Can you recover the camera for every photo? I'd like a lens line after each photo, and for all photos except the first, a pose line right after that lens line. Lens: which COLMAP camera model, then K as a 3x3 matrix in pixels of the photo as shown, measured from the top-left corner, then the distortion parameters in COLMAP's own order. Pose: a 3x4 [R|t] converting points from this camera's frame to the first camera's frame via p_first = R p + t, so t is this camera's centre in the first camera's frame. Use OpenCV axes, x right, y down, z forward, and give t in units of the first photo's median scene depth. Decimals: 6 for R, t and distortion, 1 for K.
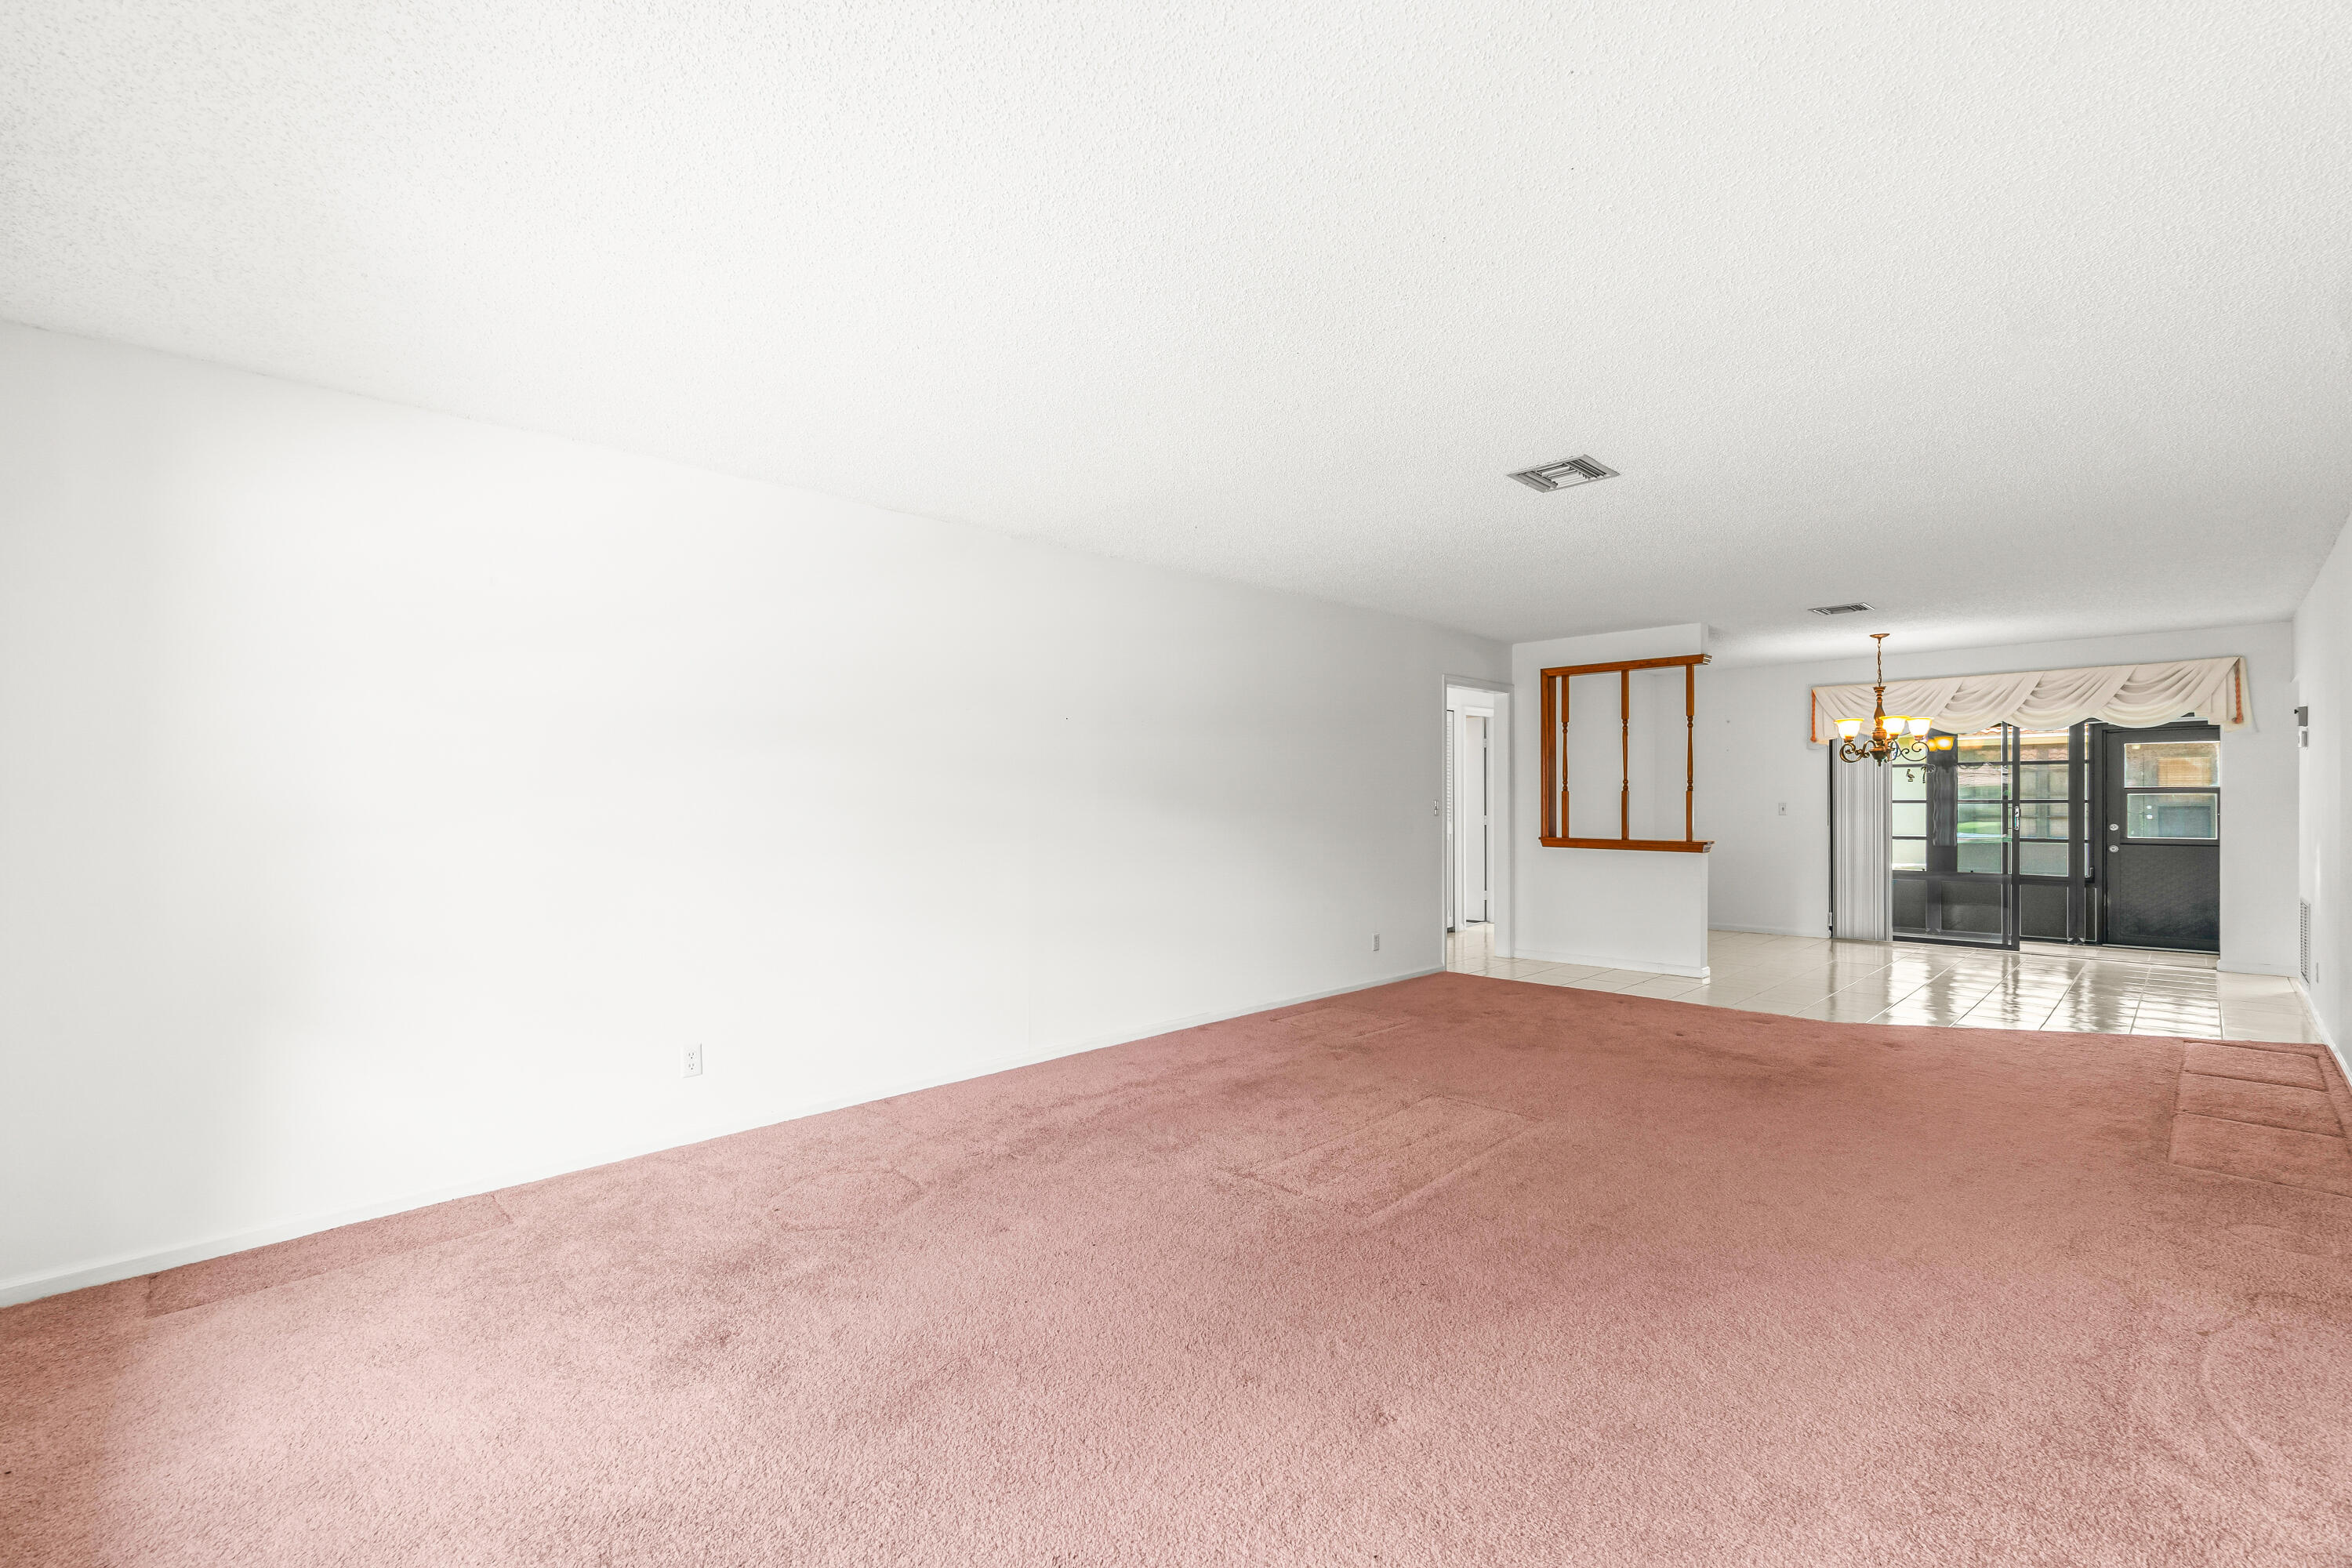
lens RADIAL K [[1022.4, 0, 1189.1], [0, 1022.4, 807.3], [0, 0, 1]] dist [-0.003953, 0.001155]
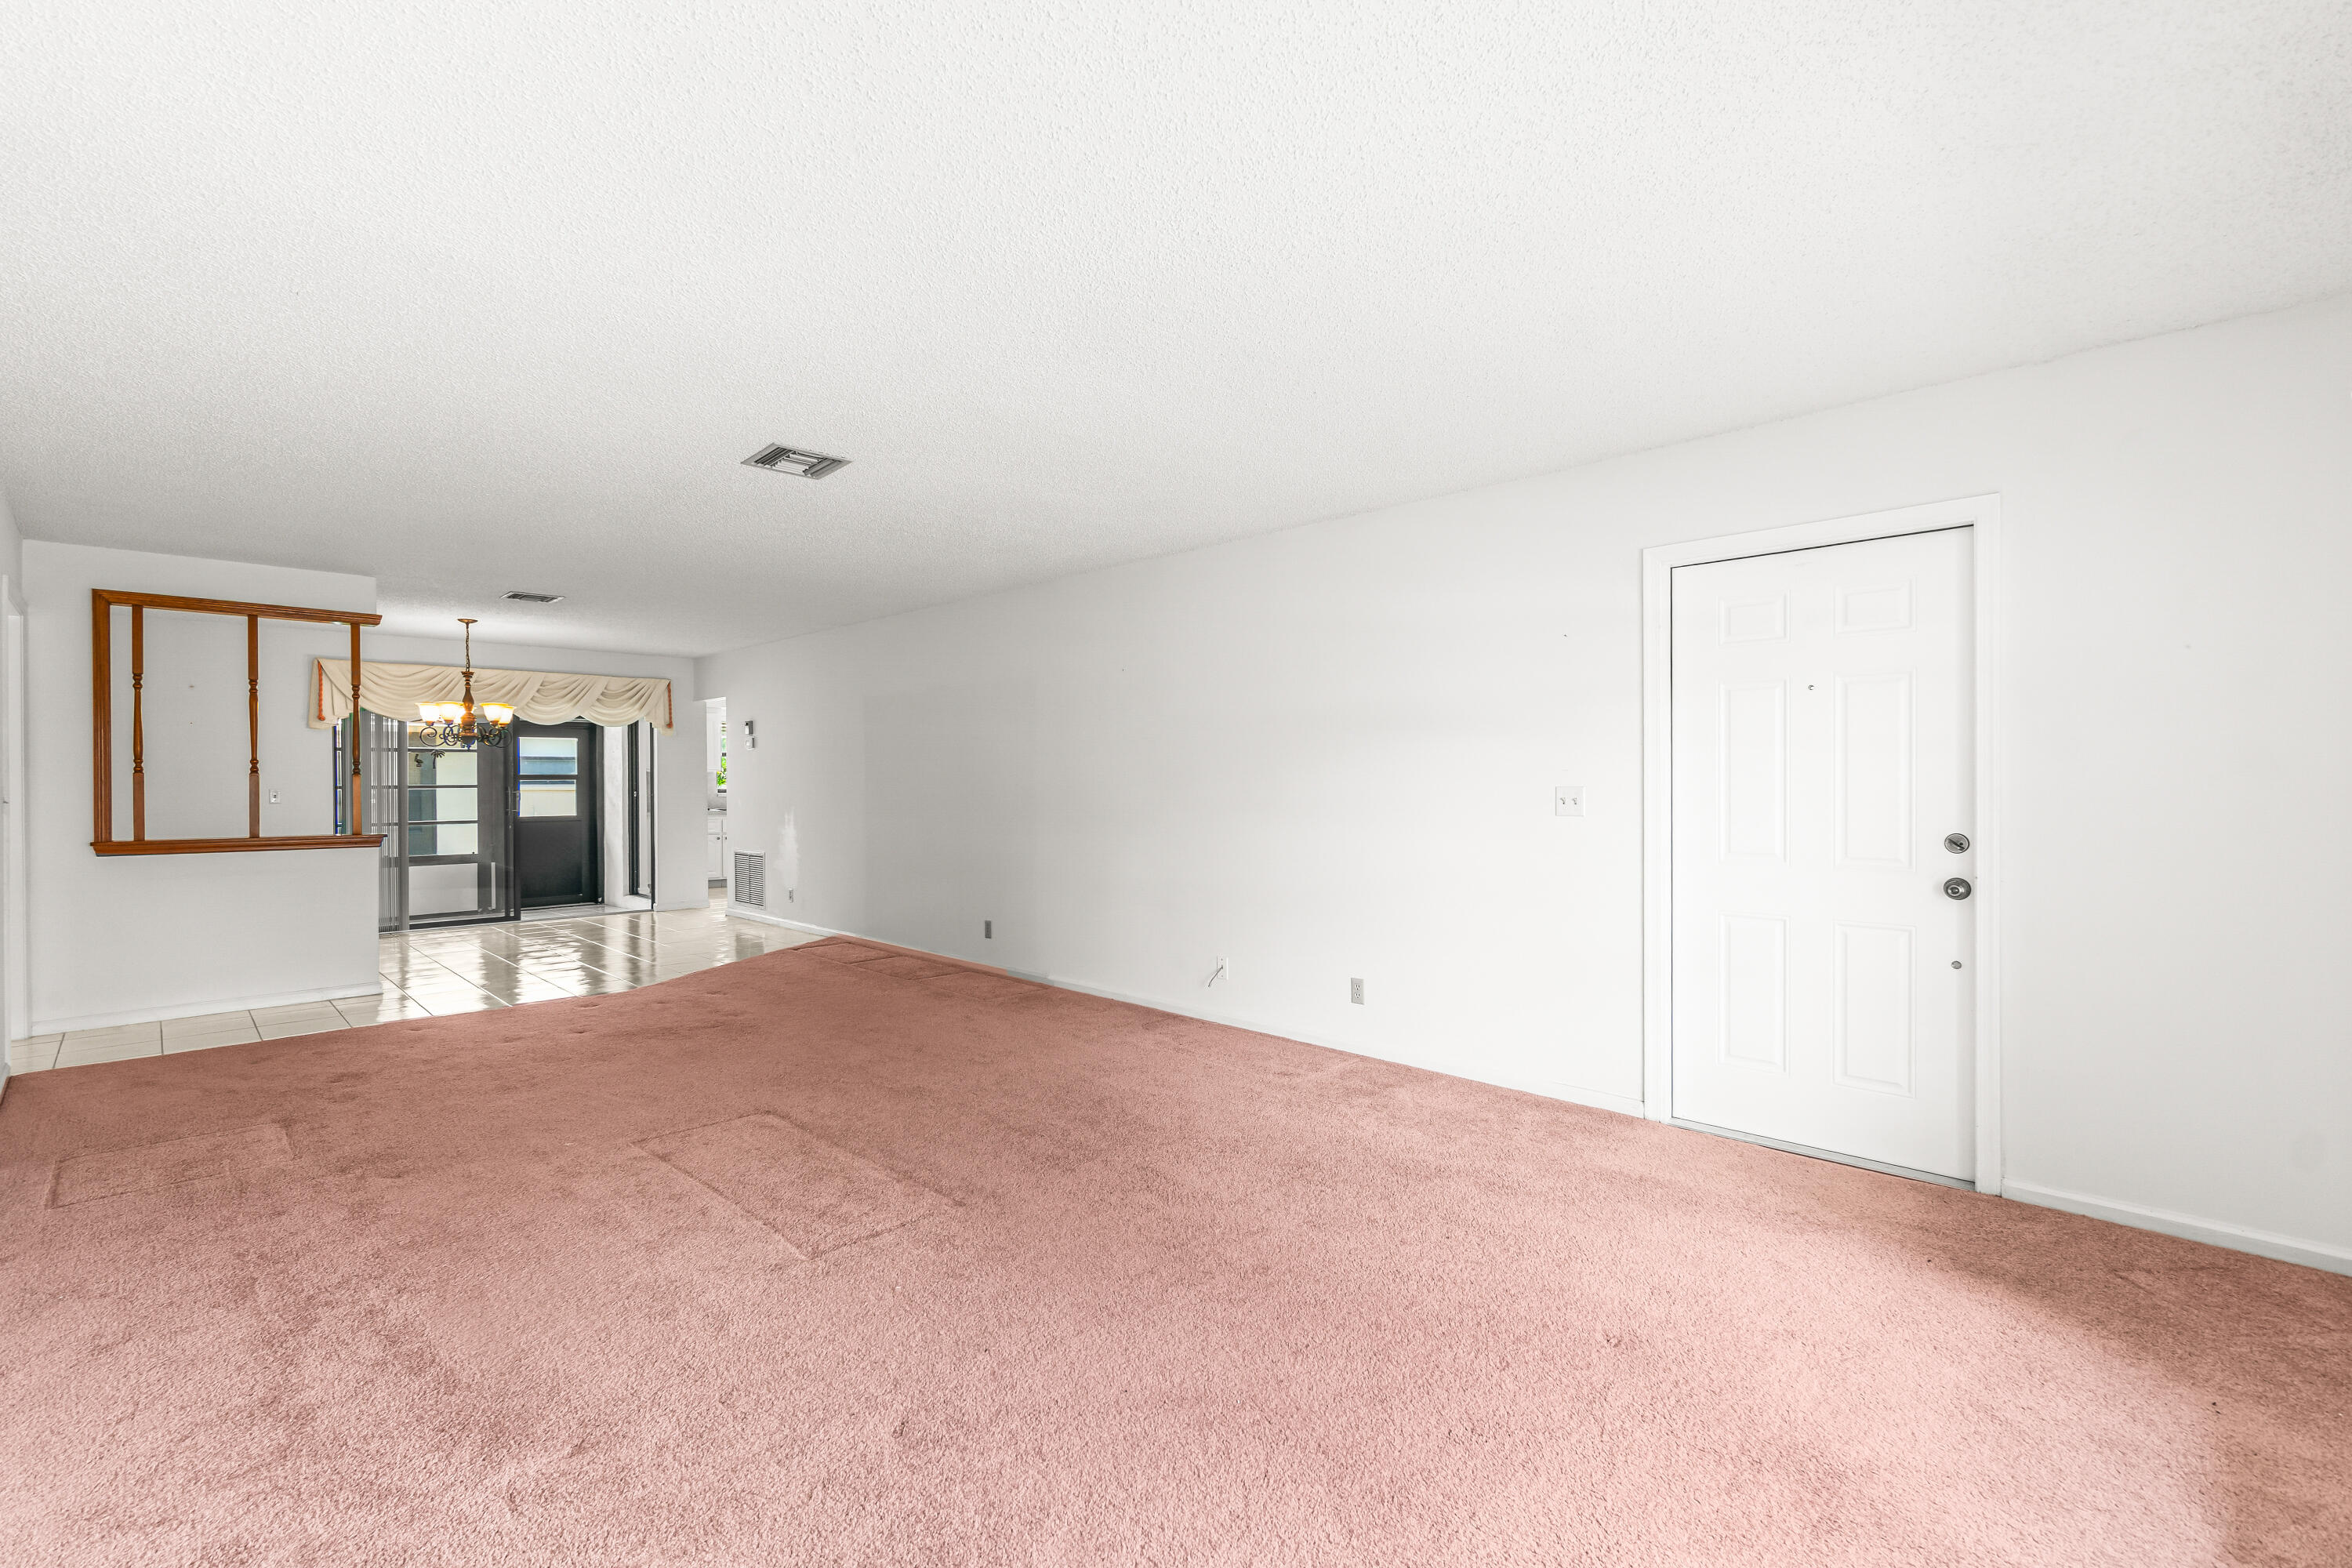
lens RADIAL K [[1022.4, 0, 1160.0], [0, 1022.4, 784.4], [0, 0, 1]] dist [-0.003953, 0.001155]
pose [[0.012344, -0.001244, 0.999923, -0.316343], [0.010860, 0.999940, 0.001110, -0.001521], [-0.999865, 0.010845, 0.012357, 0.309238]]
